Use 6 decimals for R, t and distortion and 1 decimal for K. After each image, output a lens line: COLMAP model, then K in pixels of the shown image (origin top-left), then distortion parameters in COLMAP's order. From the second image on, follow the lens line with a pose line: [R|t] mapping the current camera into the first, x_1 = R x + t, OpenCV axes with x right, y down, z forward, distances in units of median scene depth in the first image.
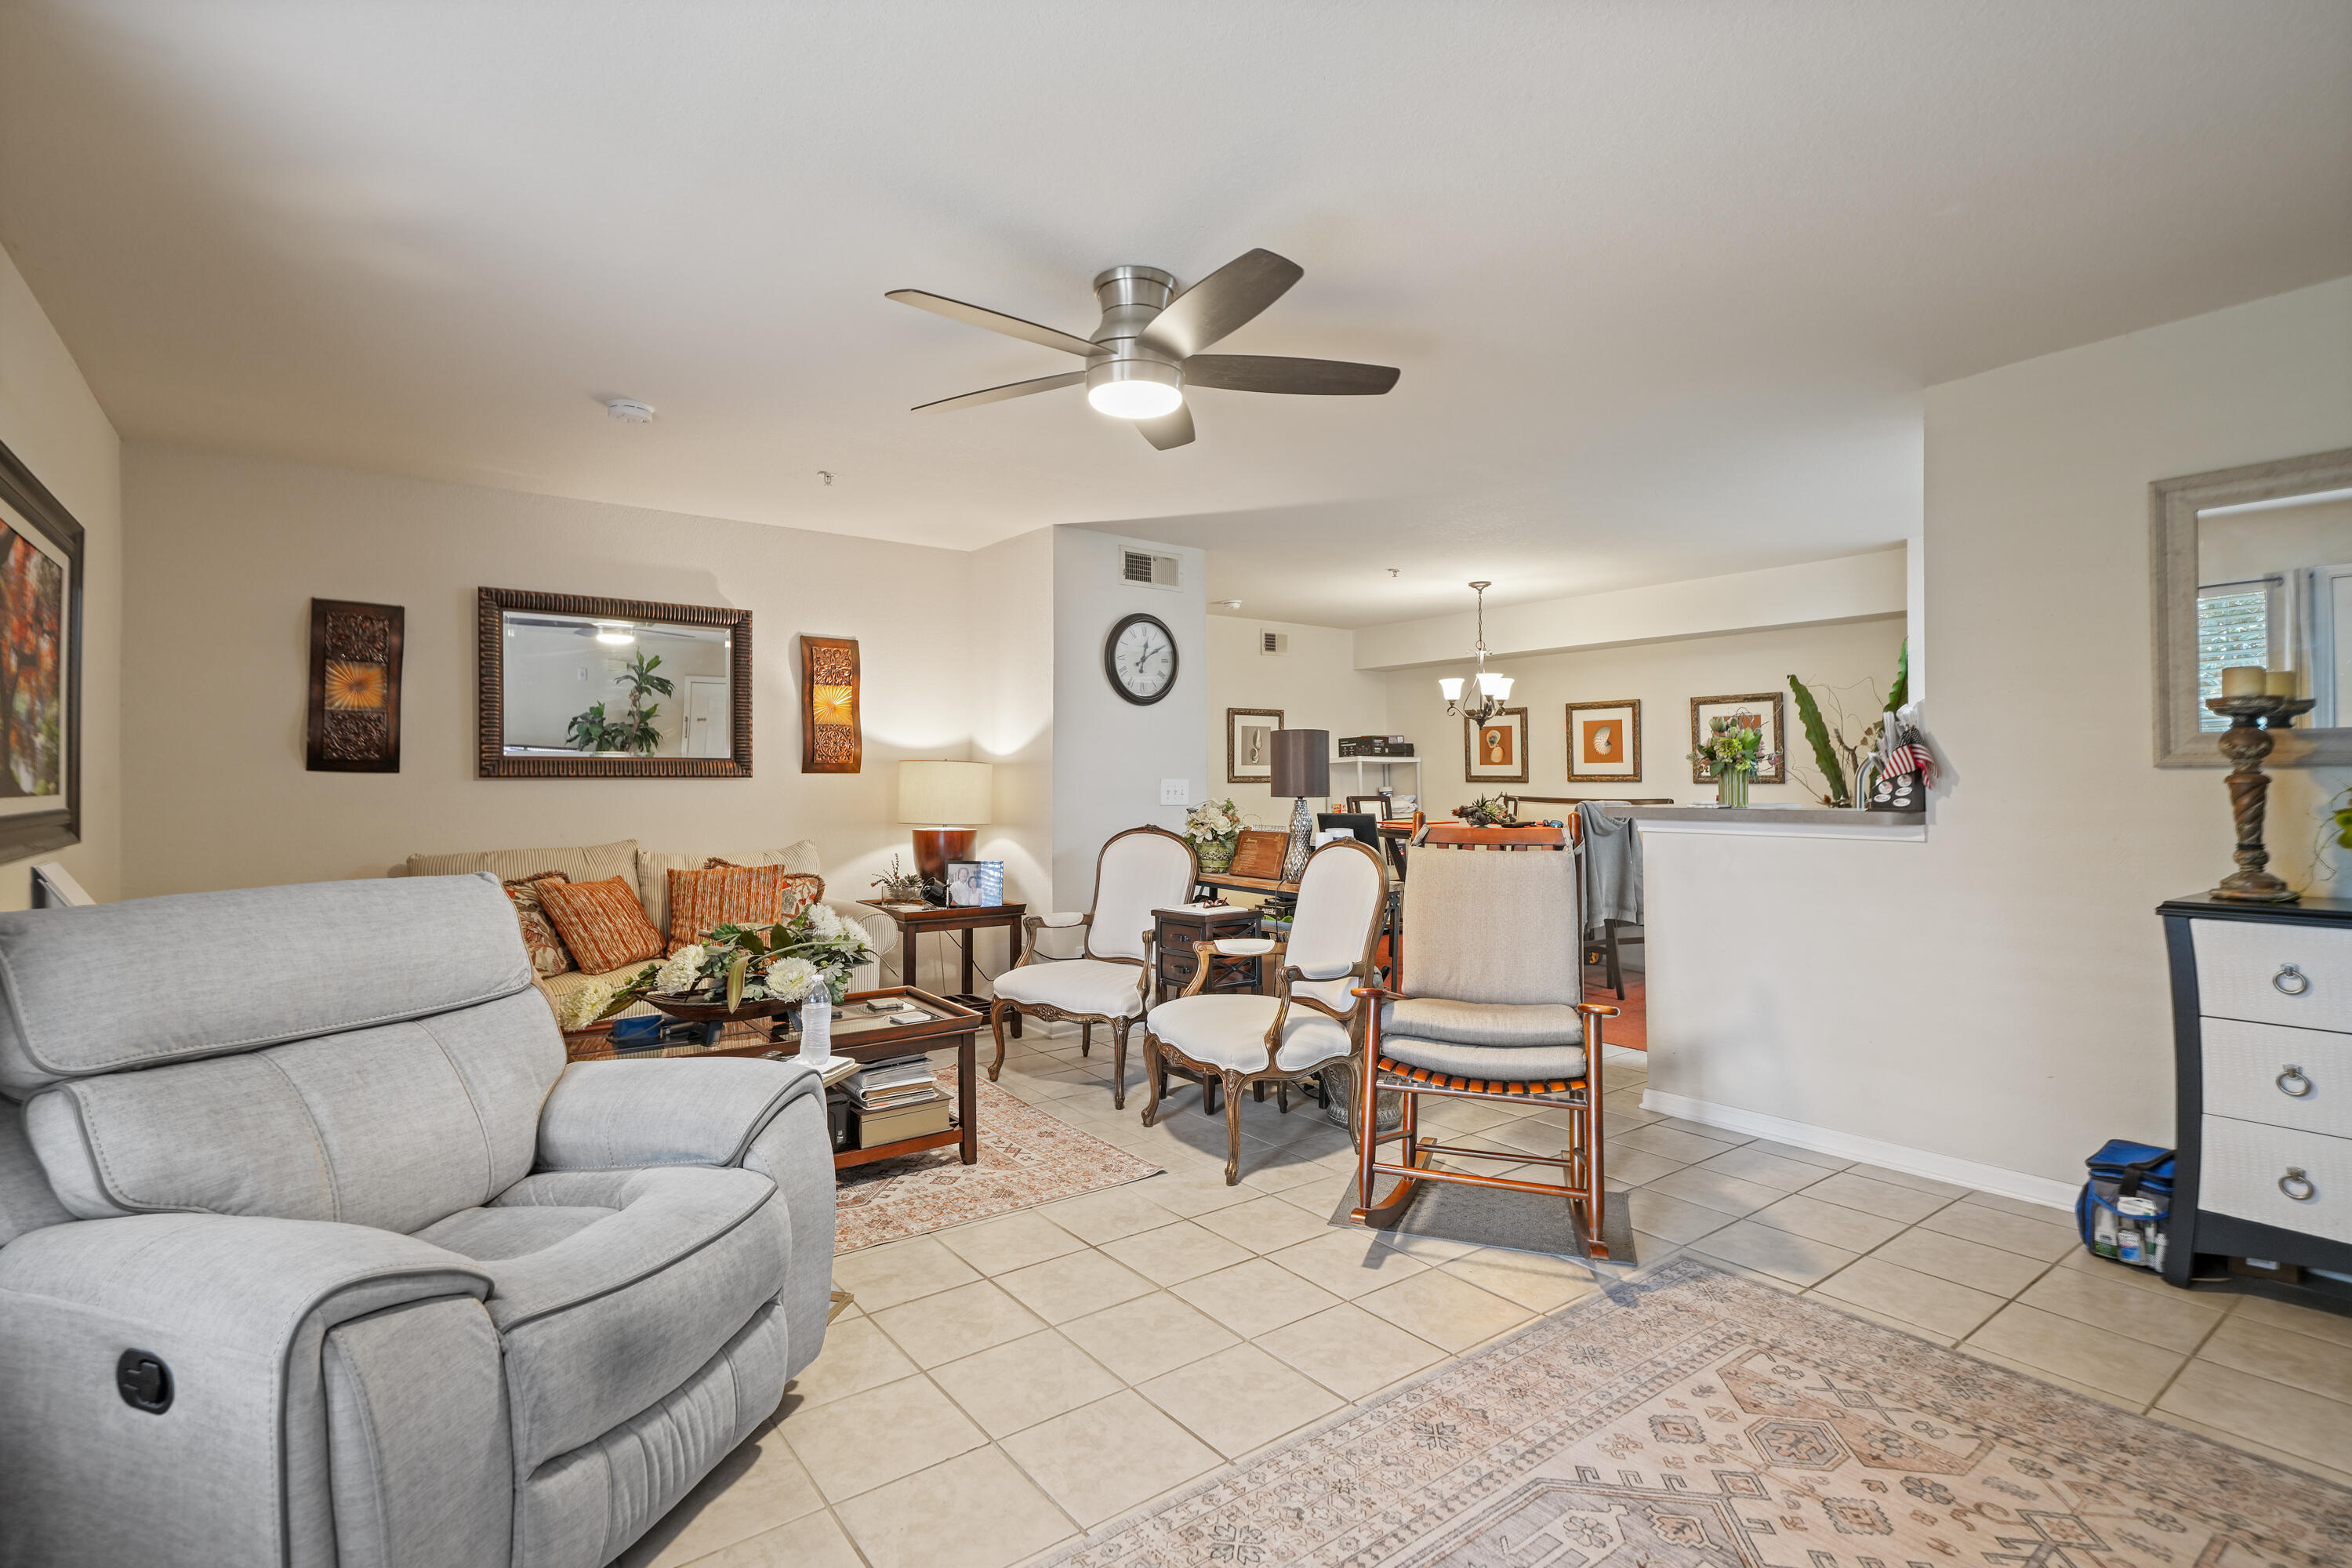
lens RADIAL K [[1107.9, 0, 1163.4], [0, 1107.9, 764.1], [0, 0, 1]] dist [0.010184, 0.000173]
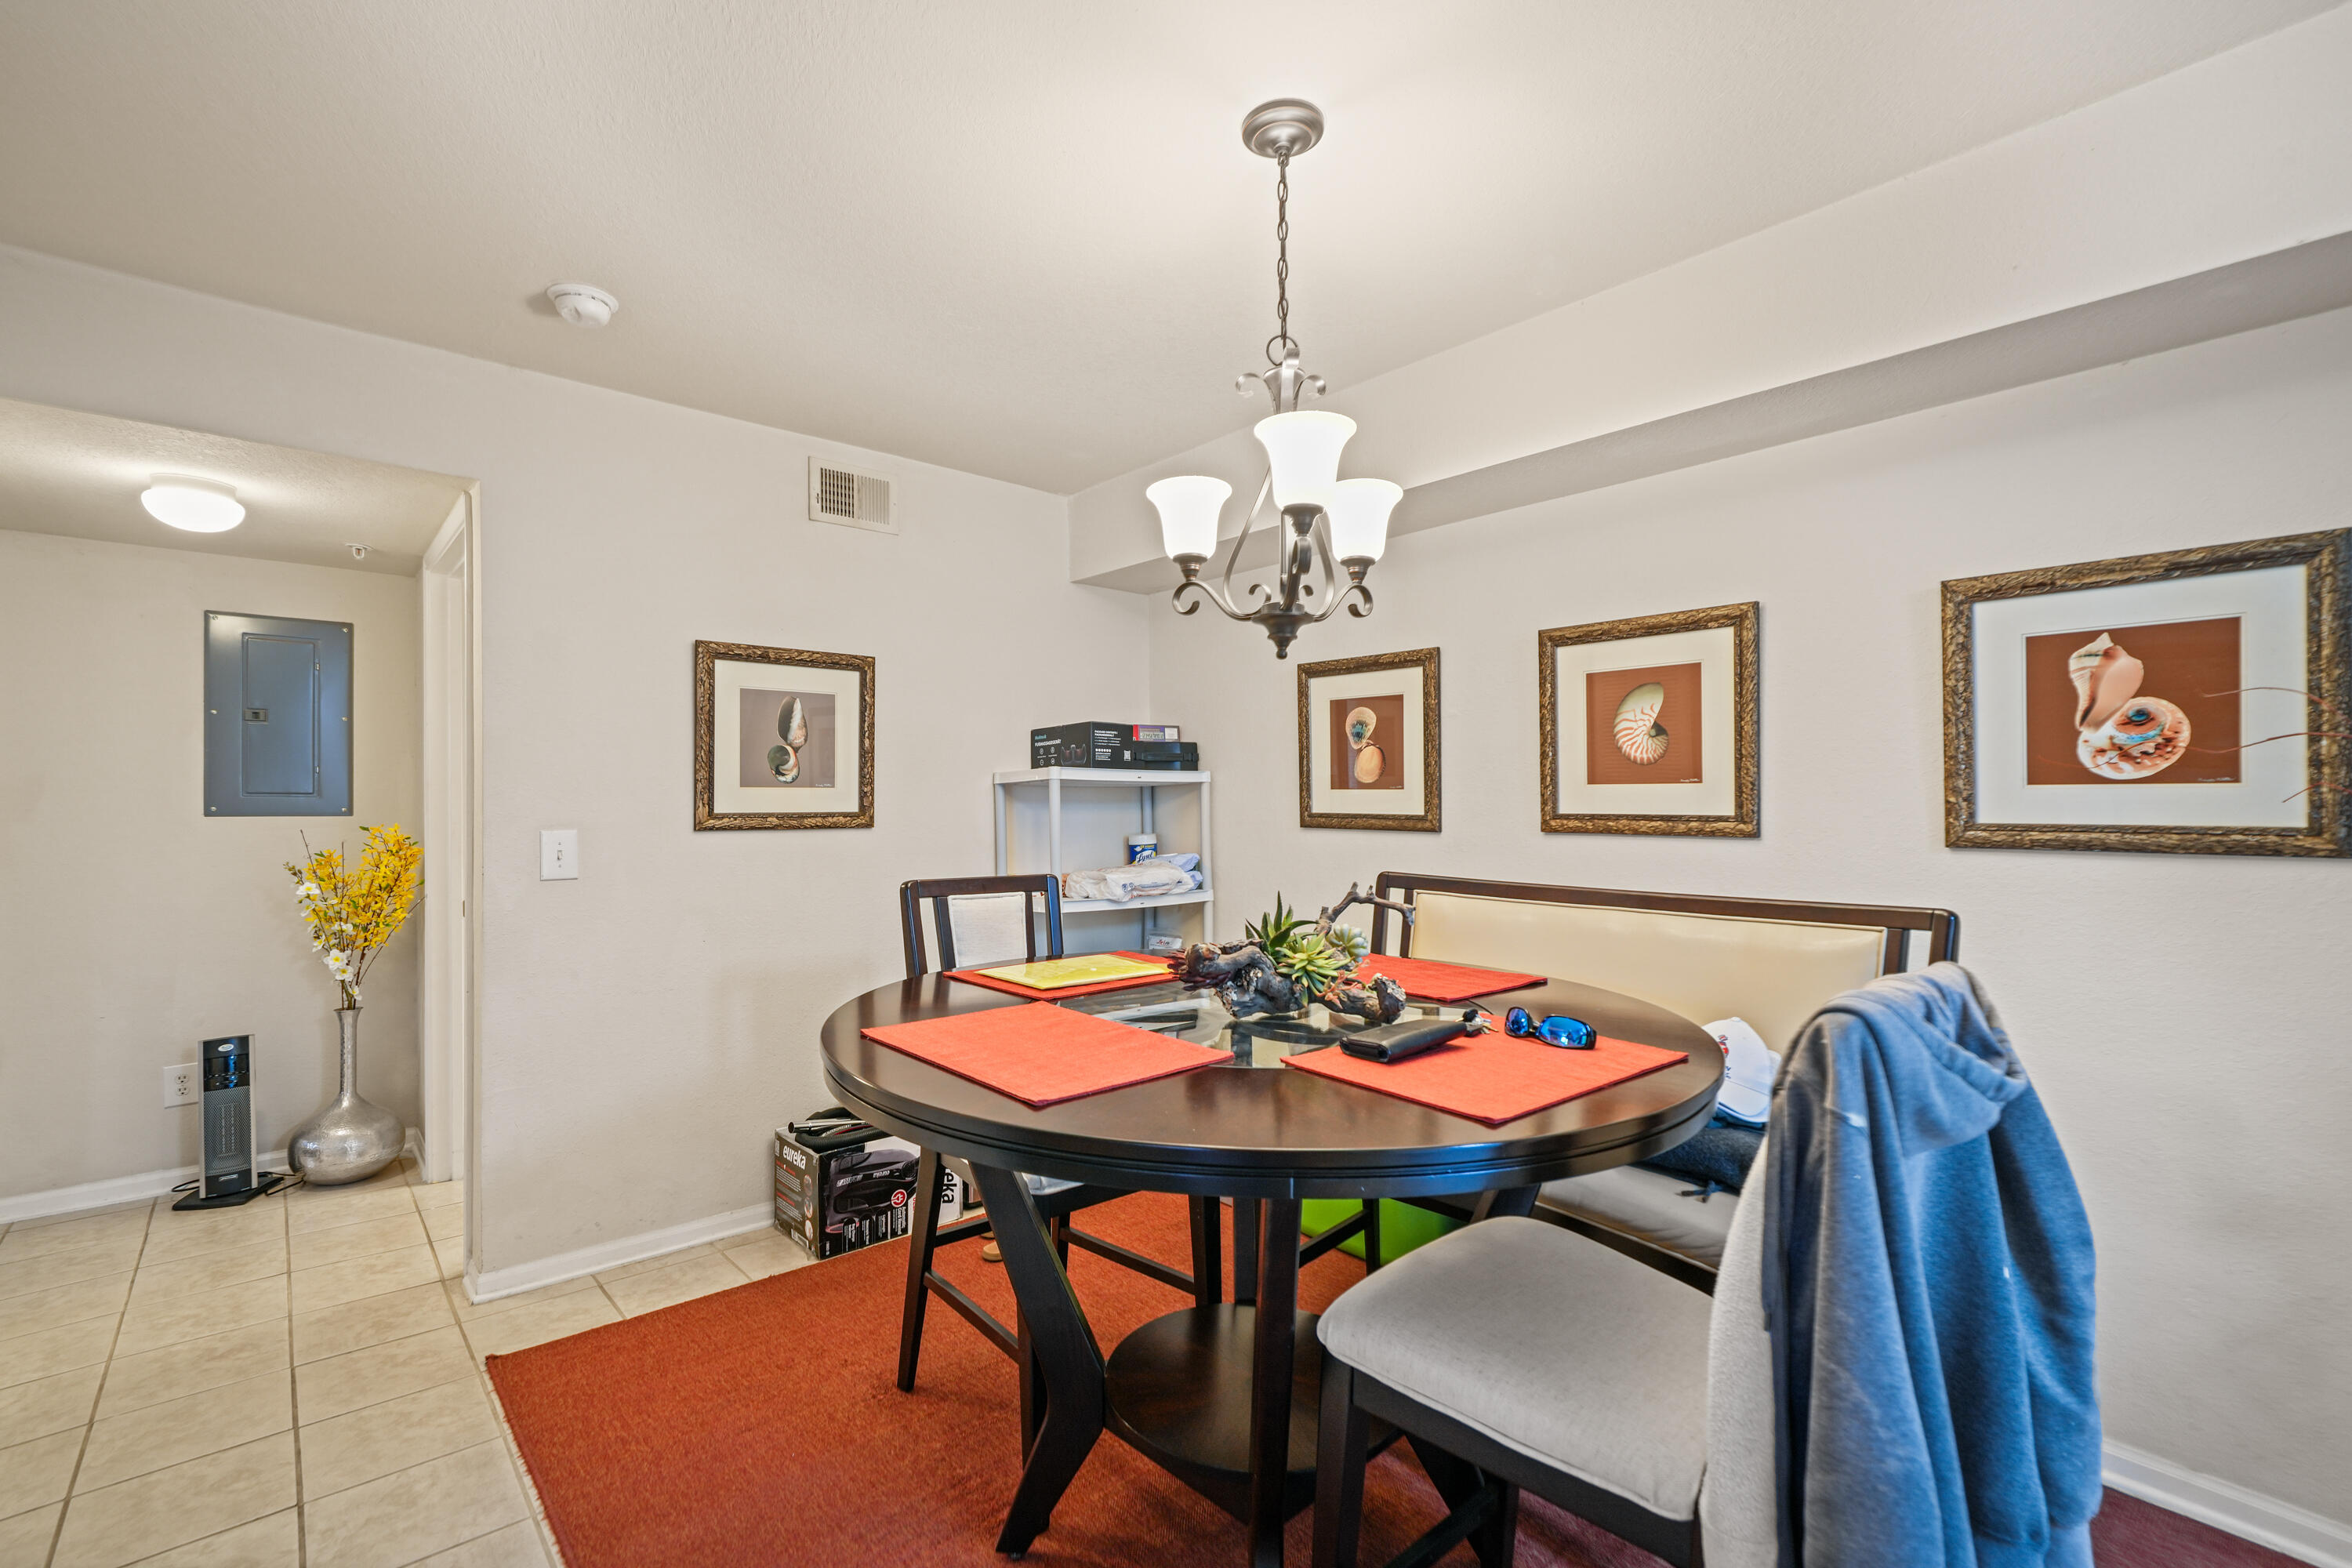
lens RADIAL K [[1047.5, 0, 1165.6], [0, 1047.5, 799.6], [0, 0, 1]] dist [0.020555, 0.000027]
pose [[0.997431, 0.003934, 0.071532, 0.198912], [-0.004620, 0.999945, 0.009437, 0.001351], [-0.071491, -0.009743, 0.997394, 0.617998]]
